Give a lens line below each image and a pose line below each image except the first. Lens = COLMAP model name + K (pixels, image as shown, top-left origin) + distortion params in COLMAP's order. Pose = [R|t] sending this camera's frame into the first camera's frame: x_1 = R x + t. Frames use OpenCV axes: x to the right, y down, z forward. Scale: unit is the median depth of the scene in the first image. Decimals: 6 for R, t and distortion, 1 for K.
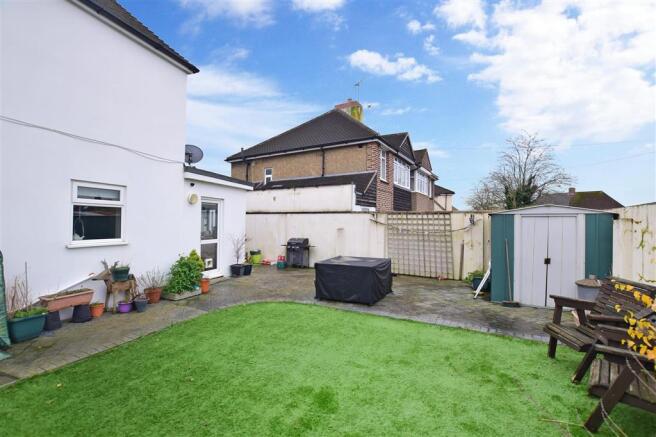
lens RADIAL K [[289.8, 0, 331.4], [0, 289.8, 218.6], [0, 0, 1]] dist [-0.025958, 0.000222]
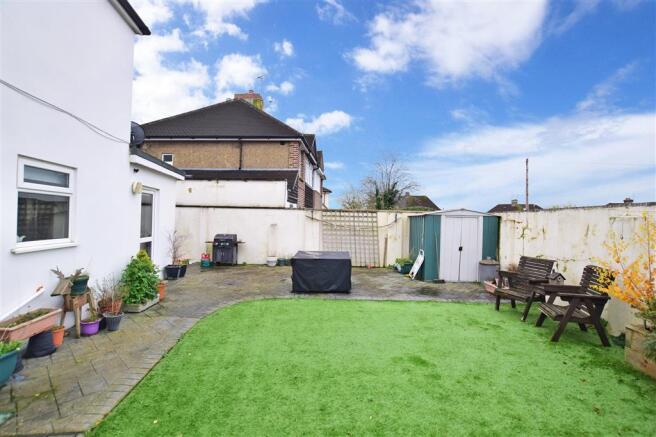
lens RADIAL K [[289.8, 0, 329.0], [0, 289.8, 219.3], [0, 0, 1]] dist [-0.025958, 0.000222]
pose [[0.888009, 0.011488, 0.459683, -0.415581], [-0.021391, 0.999638, 0.016341, -0.005607], [-0.459329, -0.024344, 0.887933, 0.027873]]
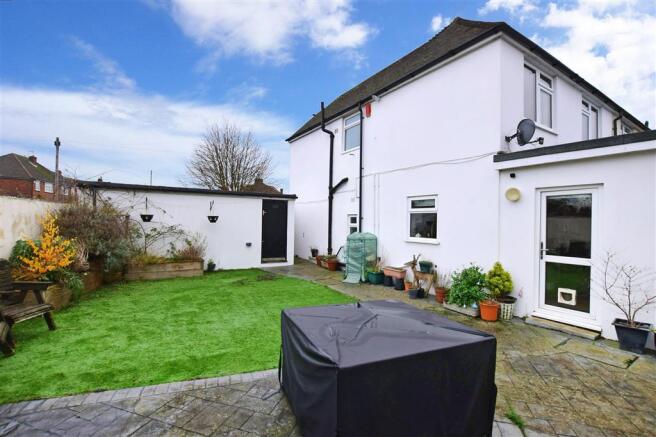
lens RADIAL K [[289.8, 0, 327.3], [0, 289.8, 219.7], [0, 0, 1]] dist [-0.025958, 0.000222]
pose [[-0.620015, -0.025448, -0.784177, 0.434697], [-0.014320, 0.999674, -0.021119, 0.019153], [0.784459, -0.001865, -0.620178, 1.219805]]
